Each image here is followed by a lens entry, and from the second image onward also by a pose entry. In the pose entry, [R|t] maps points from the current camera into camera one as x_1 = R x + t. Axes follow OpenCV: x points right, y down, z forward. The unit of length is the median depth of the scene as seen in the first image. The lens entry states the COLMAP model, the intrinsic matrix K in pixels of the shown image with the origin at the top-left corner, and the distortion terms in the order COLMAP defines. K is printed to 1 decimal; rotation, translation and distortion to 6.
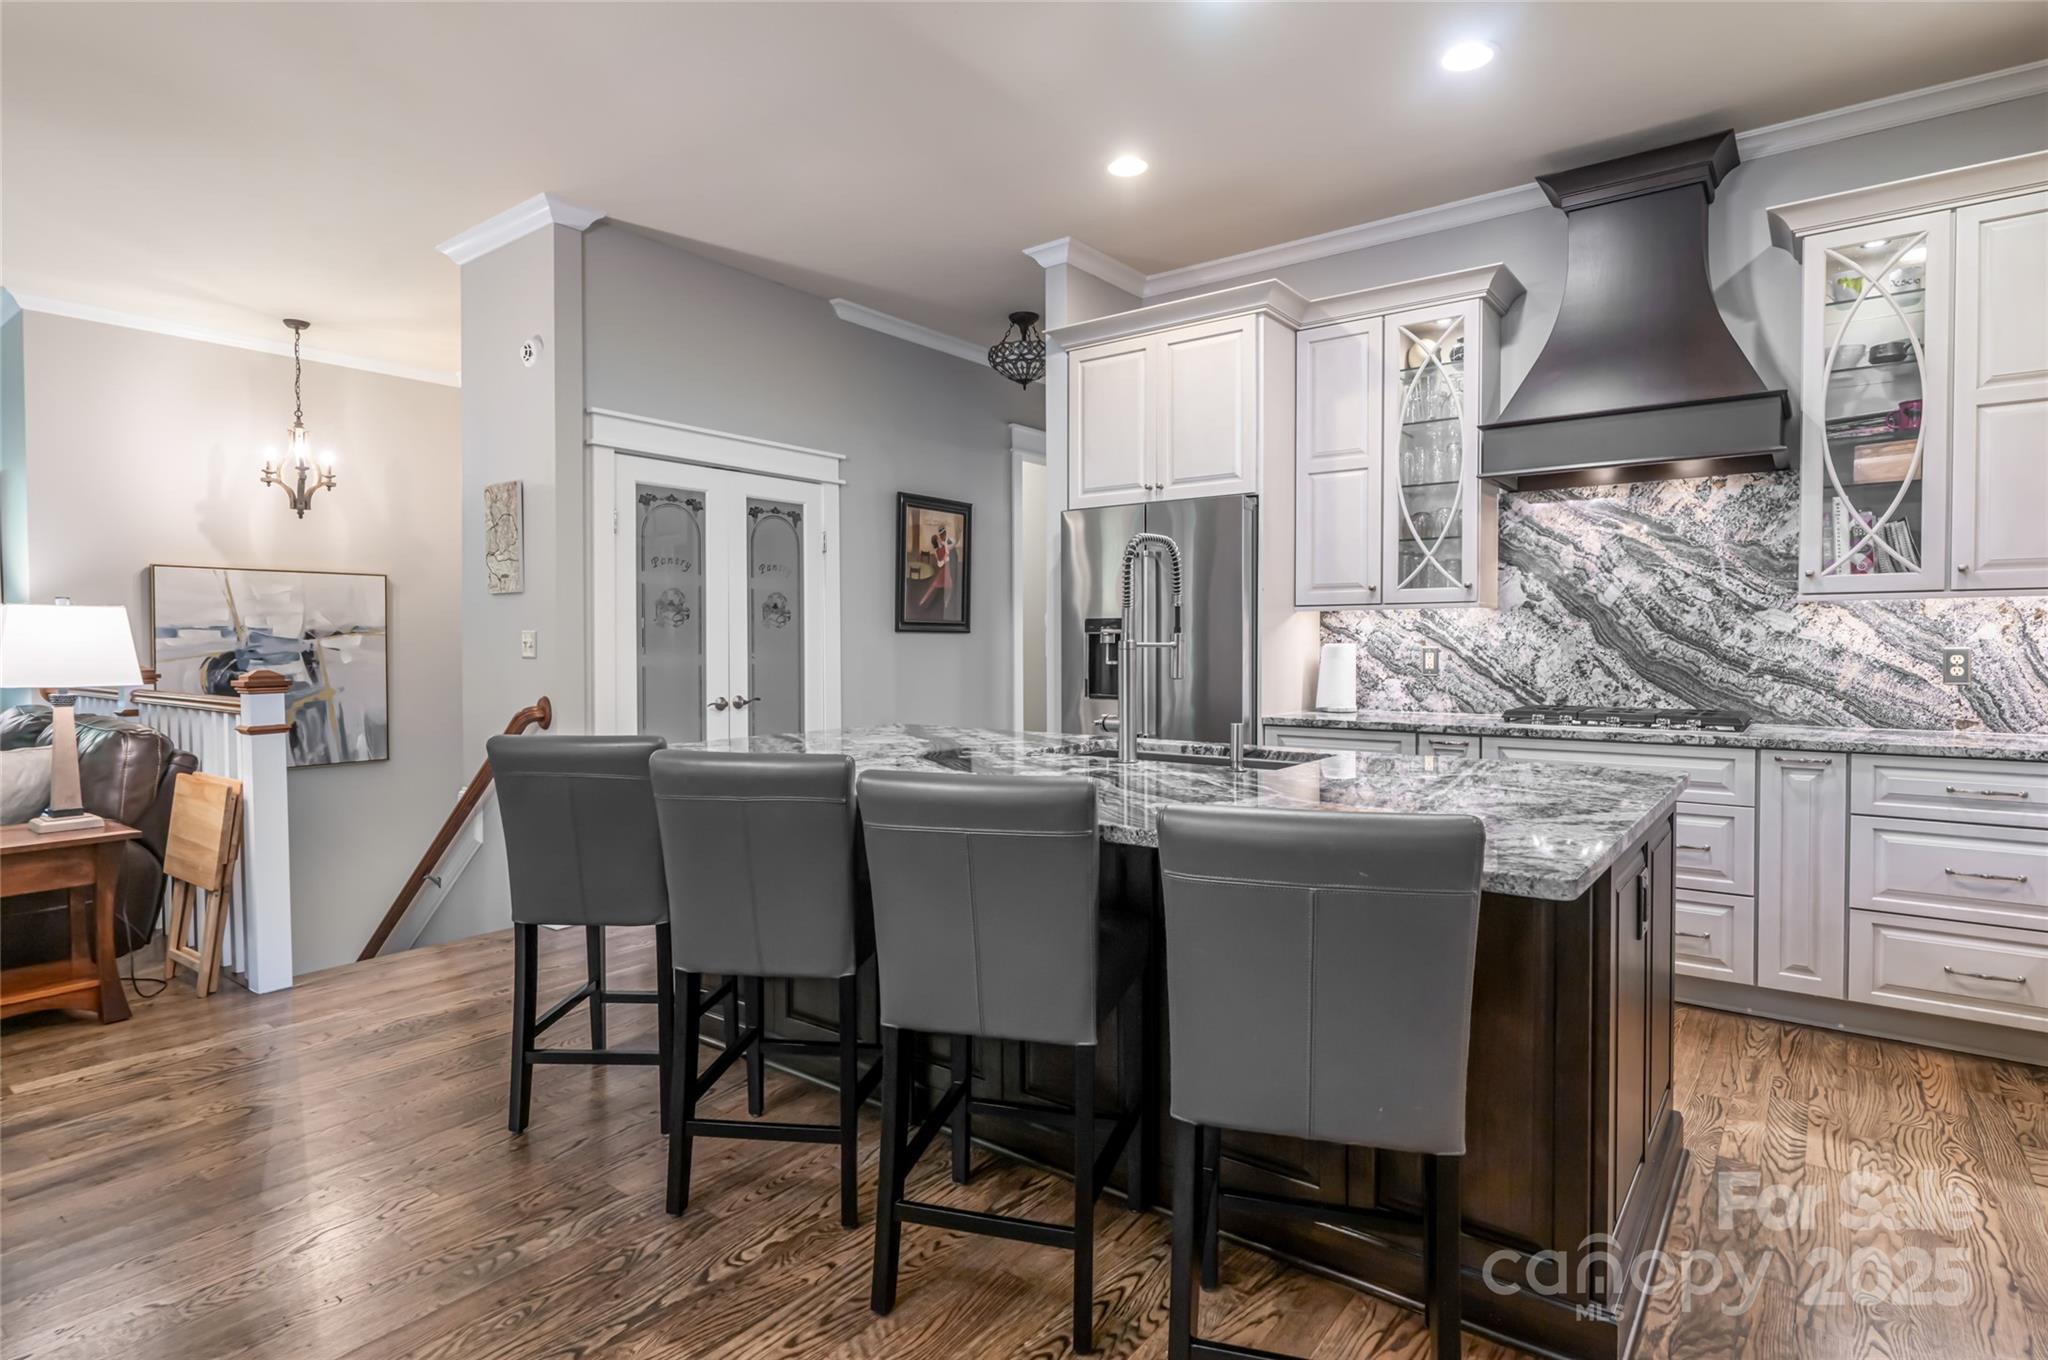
lens RADIAL K [[1054.9, 0, 1007.4], [0, 1054.9, 663.5], [0, 0, 1]] dist [0.001385, 0.001453]
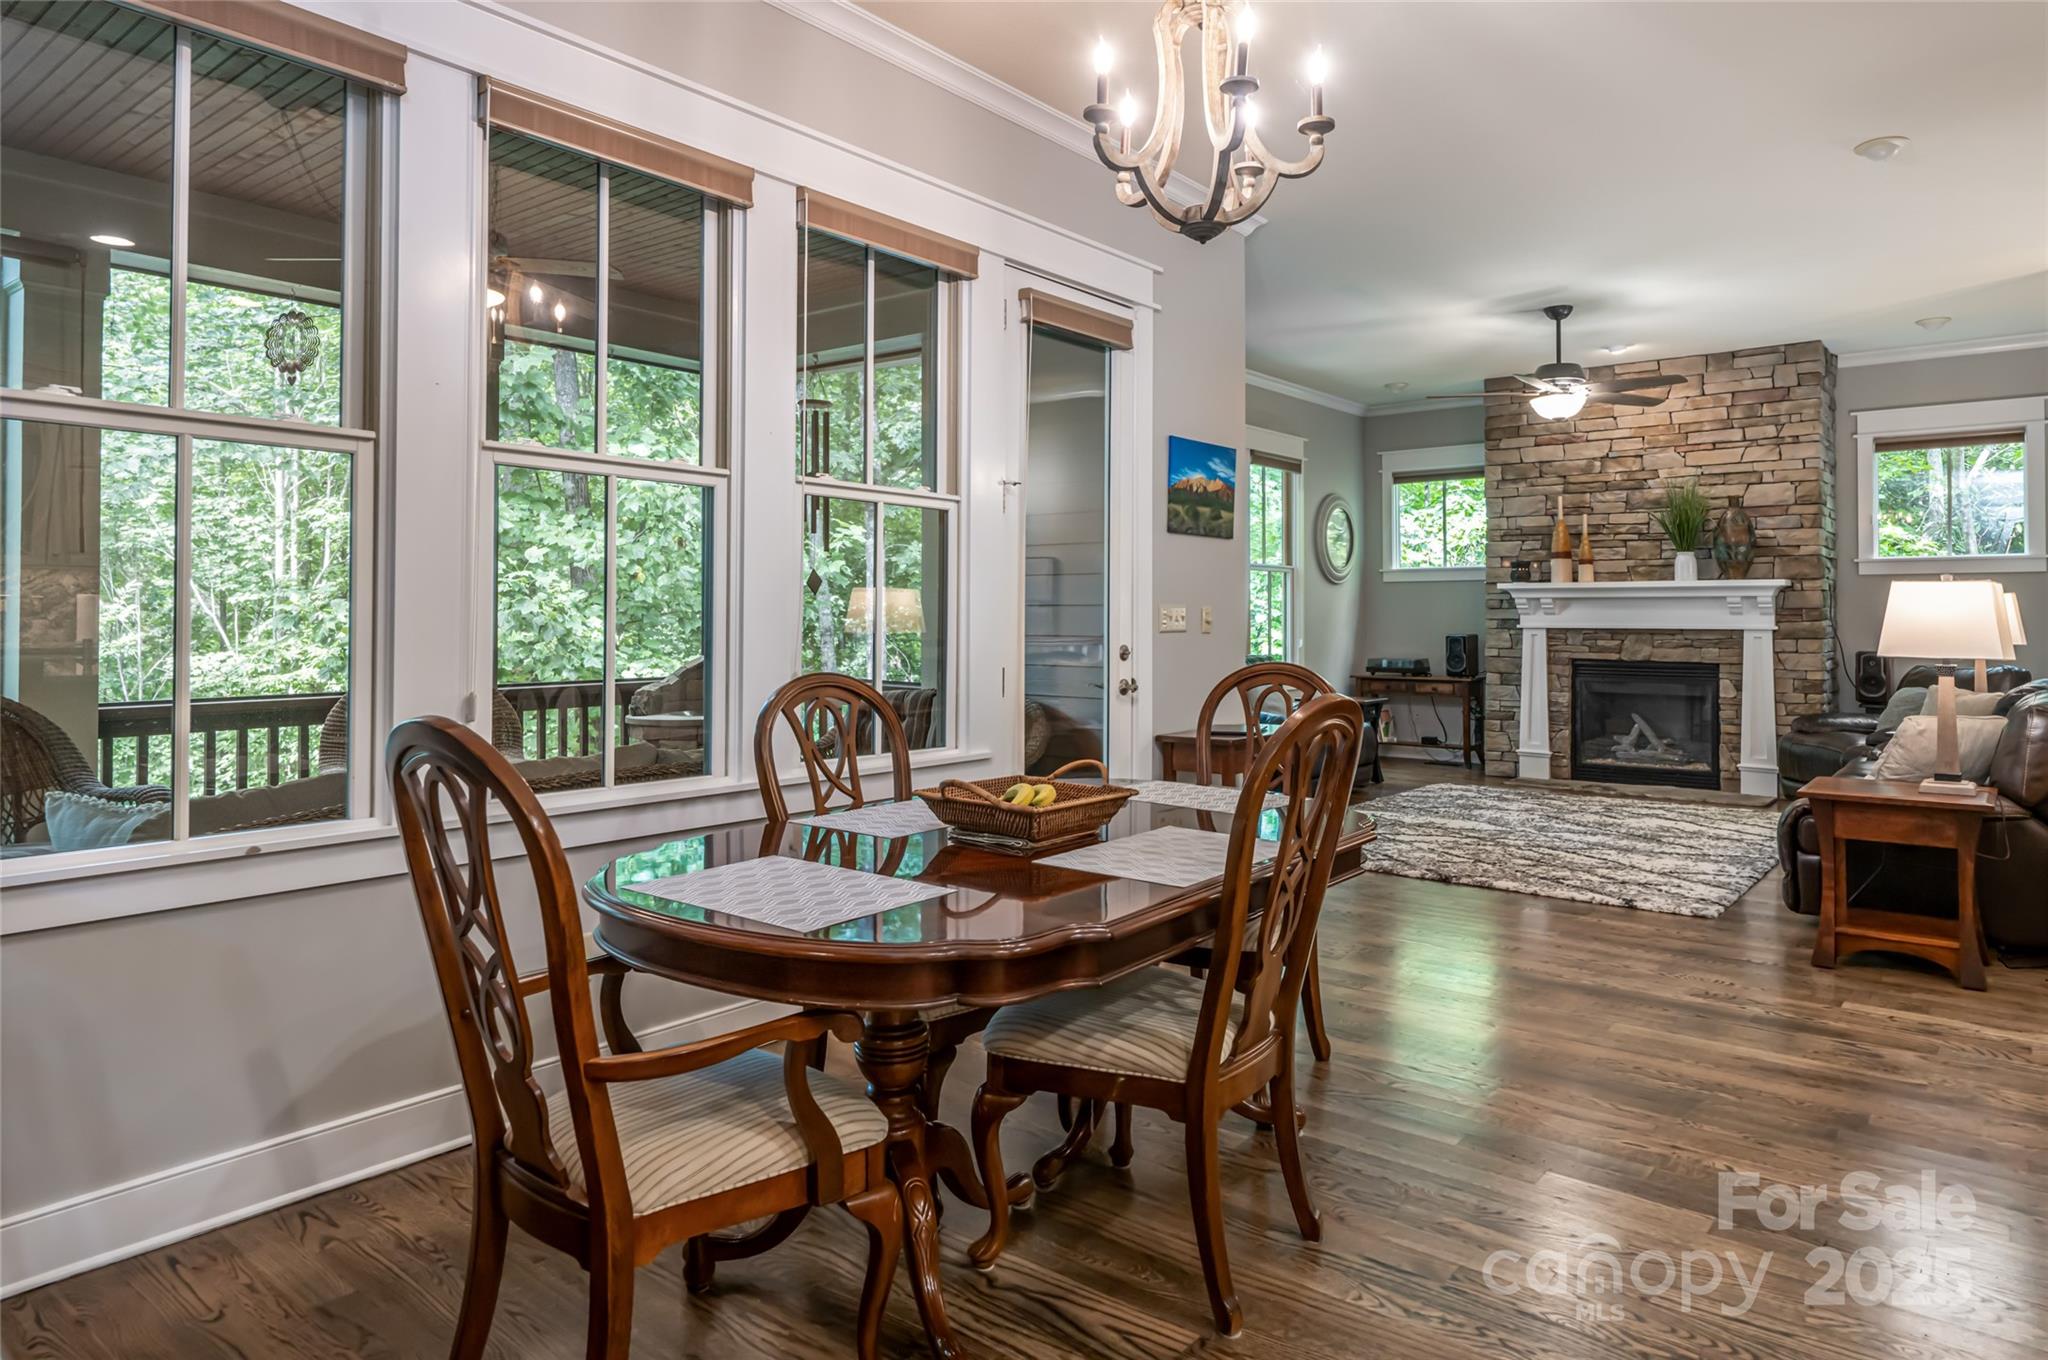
lens RADIAL K [[1214.5, 0, 1099.6], [0, 1214.5, 589.6], [0, 0, 1]] dist [-0.000659, 0.001732]
pose [[-0.000036, -0.019637, -0.999807, 0.254742], [-0.023421, 0.999533, -0.019631, -0.001883], [0.999726, 0.023416, -0.000496, 0.116845]]
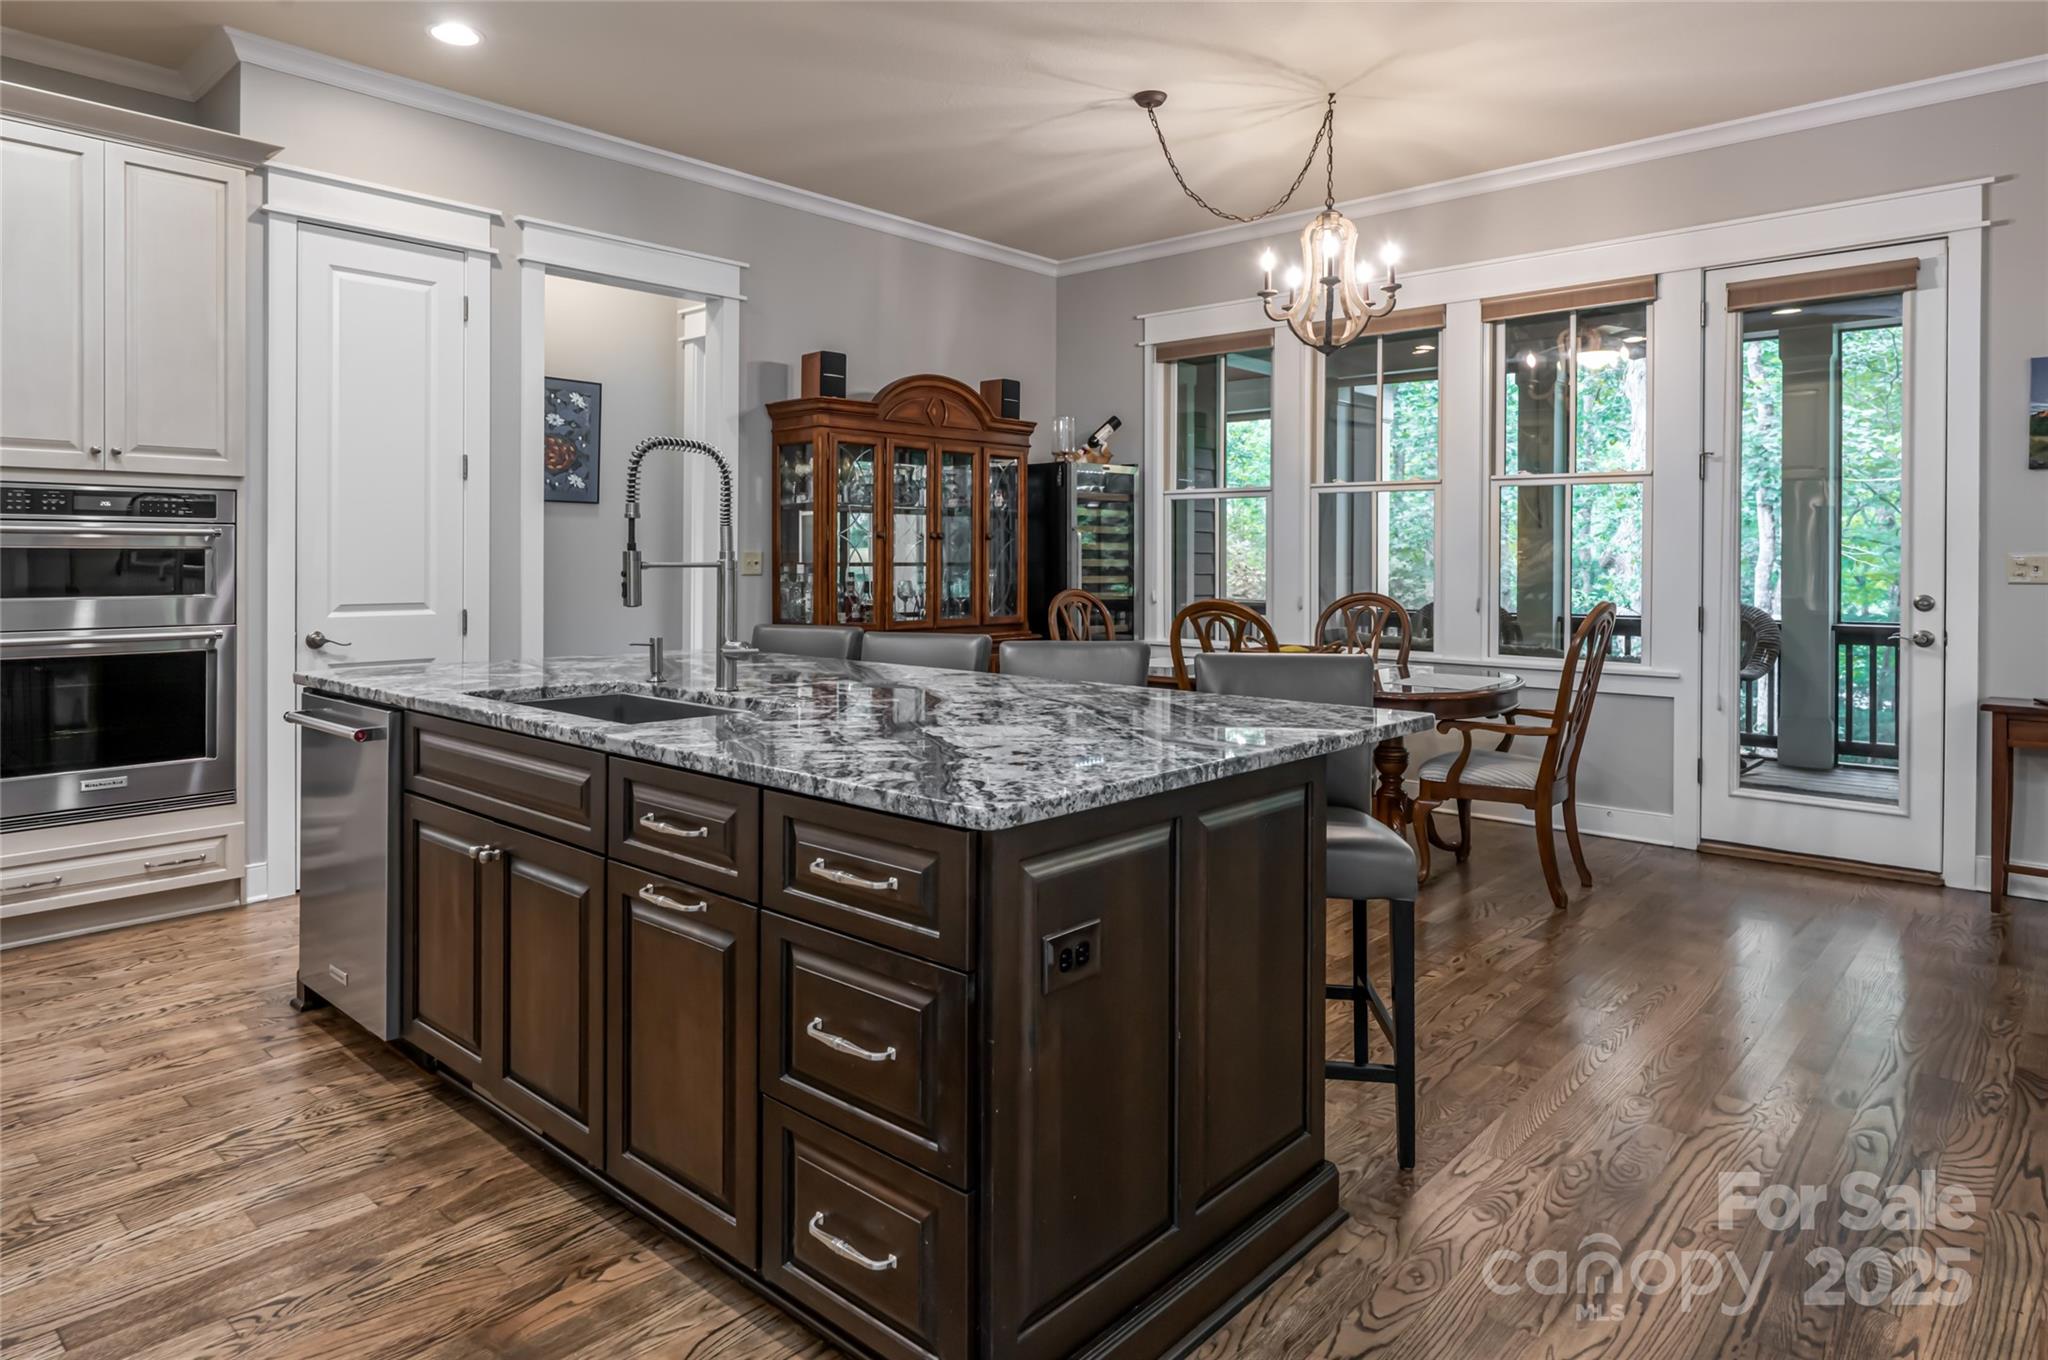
lens RADIAL K [[1214.5, 0, 992.1], [0, 1214.5, 560.7], [0, 0, 1]] dist [-0.000659, 0.001732]
pose [[-0.996898, -0.001347, 0.078698, -0.123668], [0.000377, 0.999760, 0.021895, -0.026703], [-0.078708, 0.021856, -0.996658, 1.245733]]
